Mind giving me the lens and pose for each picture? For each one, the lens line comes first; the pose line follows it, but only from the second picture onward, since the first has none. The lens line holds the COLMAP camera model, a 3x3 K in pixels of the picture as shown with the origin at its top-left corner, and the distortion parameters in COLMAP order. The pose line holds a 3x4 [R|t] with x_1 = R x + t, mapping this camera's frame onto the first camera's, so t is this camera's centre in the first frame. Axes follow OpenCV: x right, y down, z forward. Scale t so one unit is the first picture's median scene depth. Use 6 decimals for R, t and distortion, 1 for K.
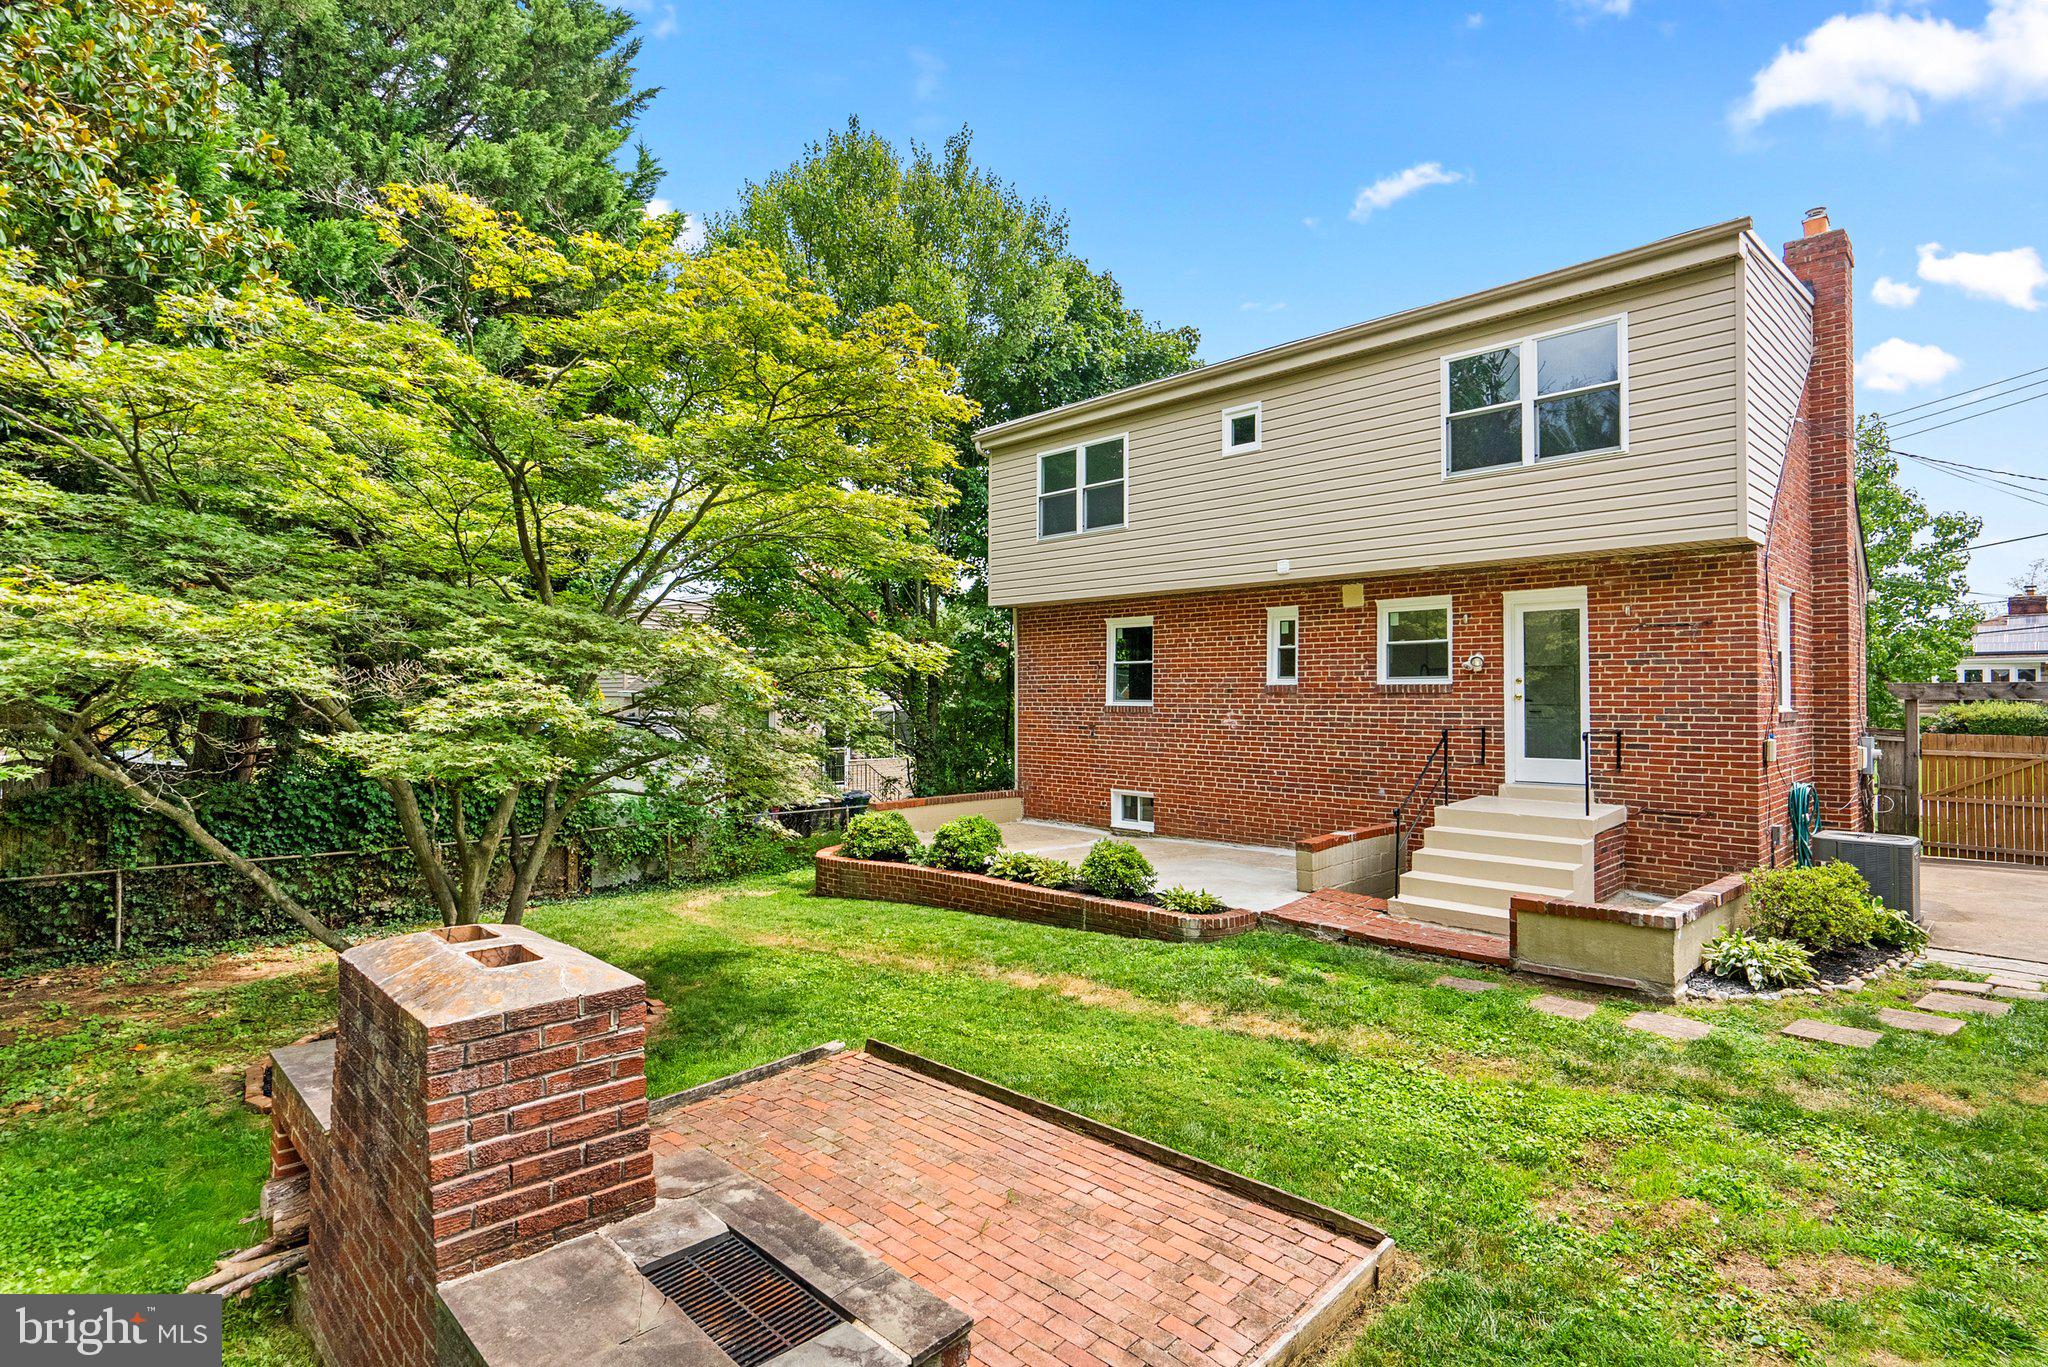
lens RADIAL K [[1033.4, 0, 1026.3], [0, 1033.4, 682.1], [0, 0, 1]] dist [-0.000873, -0.000013]
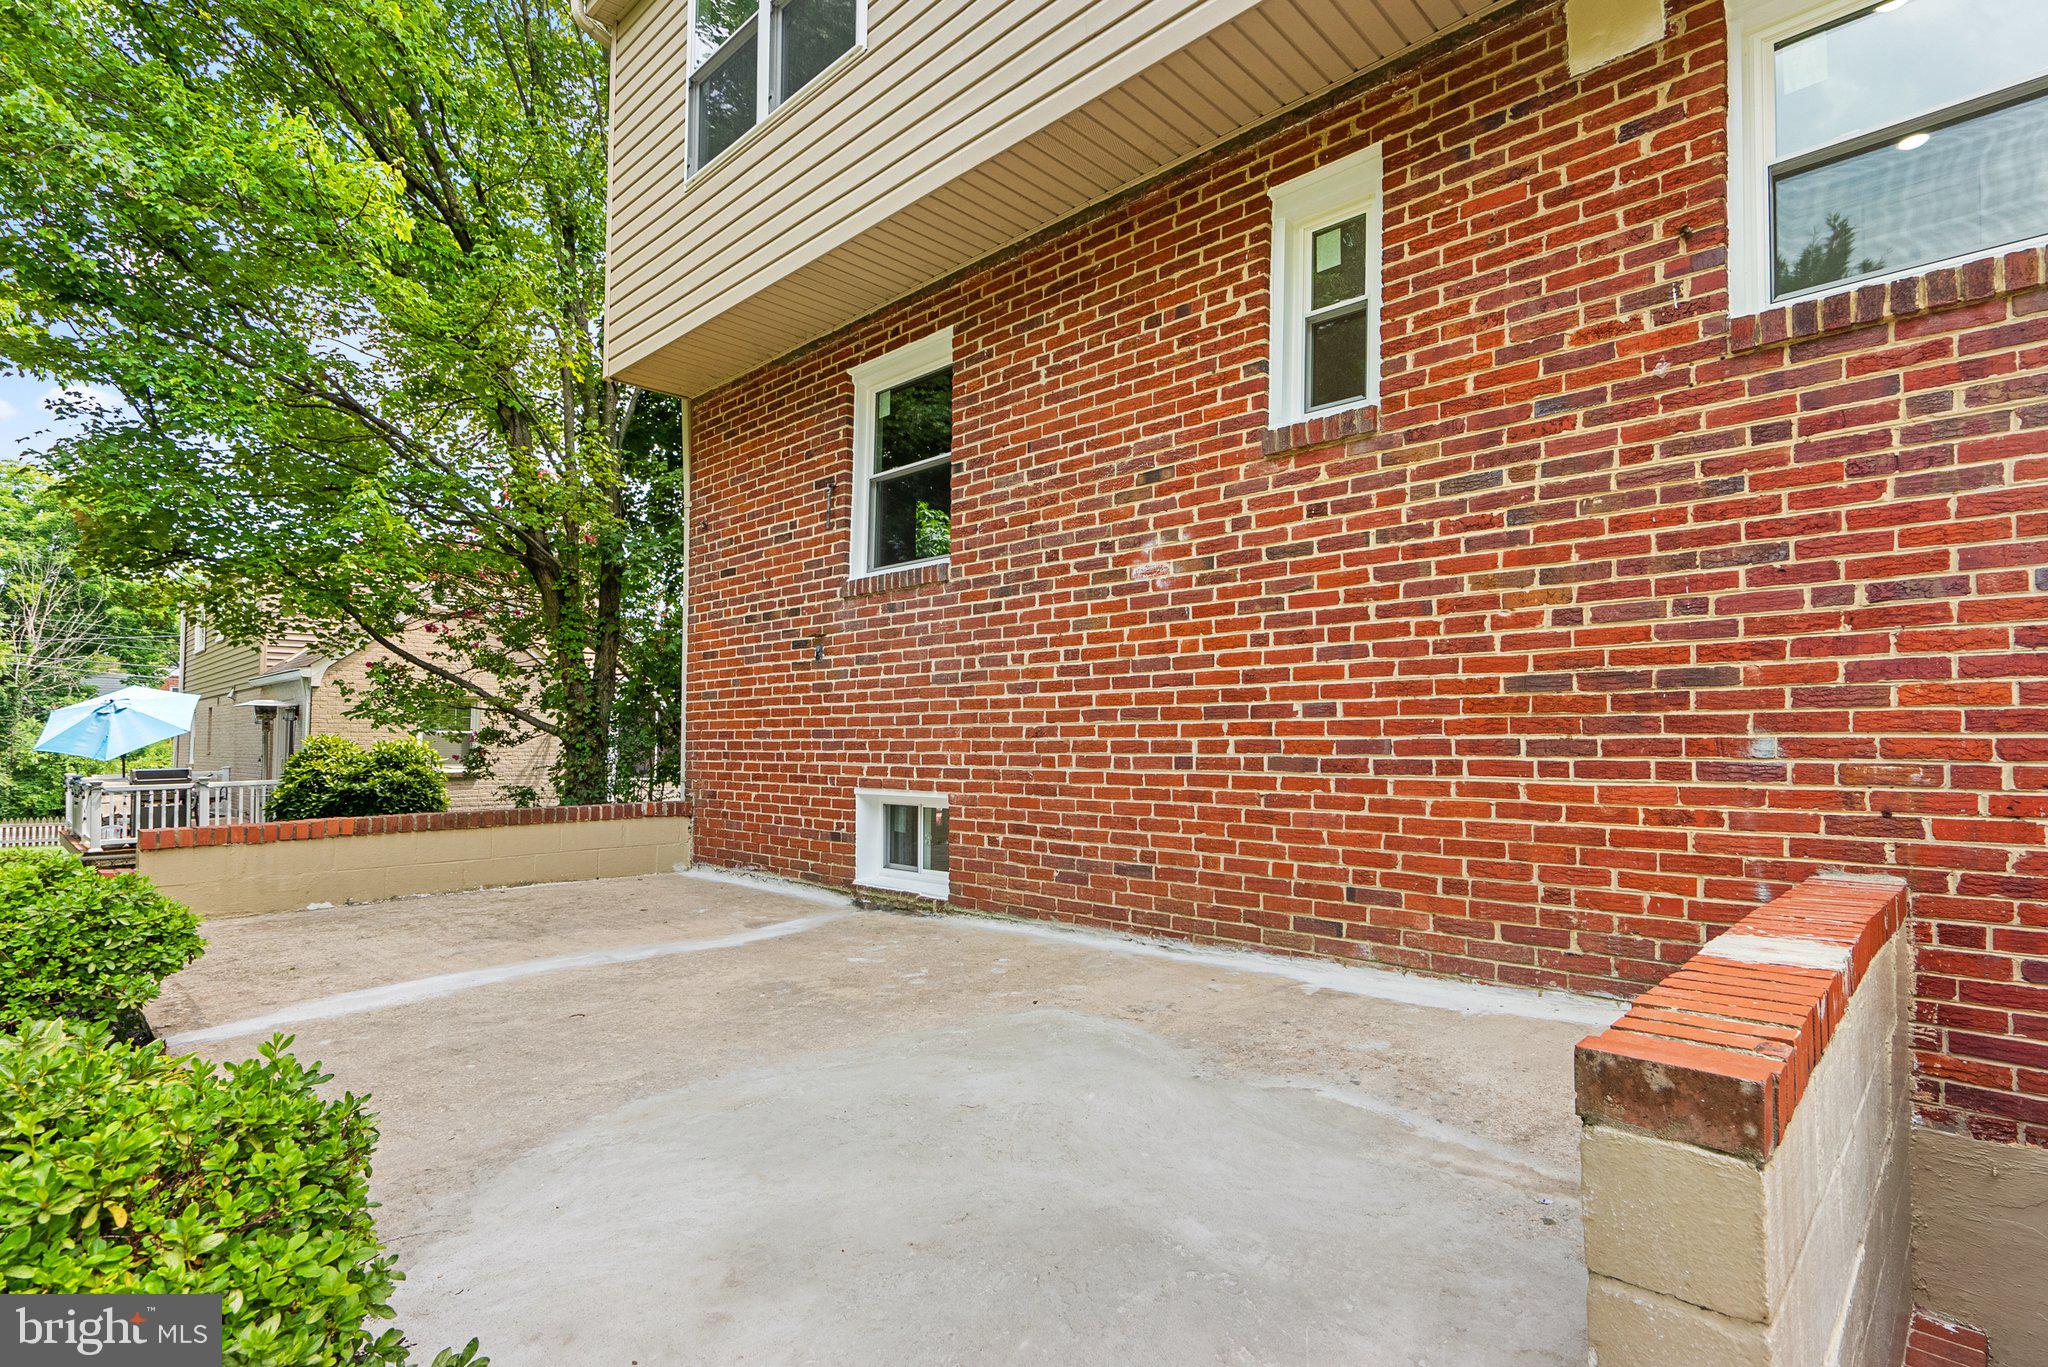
lens RADIAL K [[1006.7, 0, 991.0], [0, 1006.7, 743.5], [0, 0, 1]] dist [0.002773, 0.000132]
pose [[0.999765, 0.004745, 0.021137, 0.130935], [-0.004860, 0.999974, 0.005404, 0.087211], [-0.021111, -0.005505, 0.999762, 0.639764]]
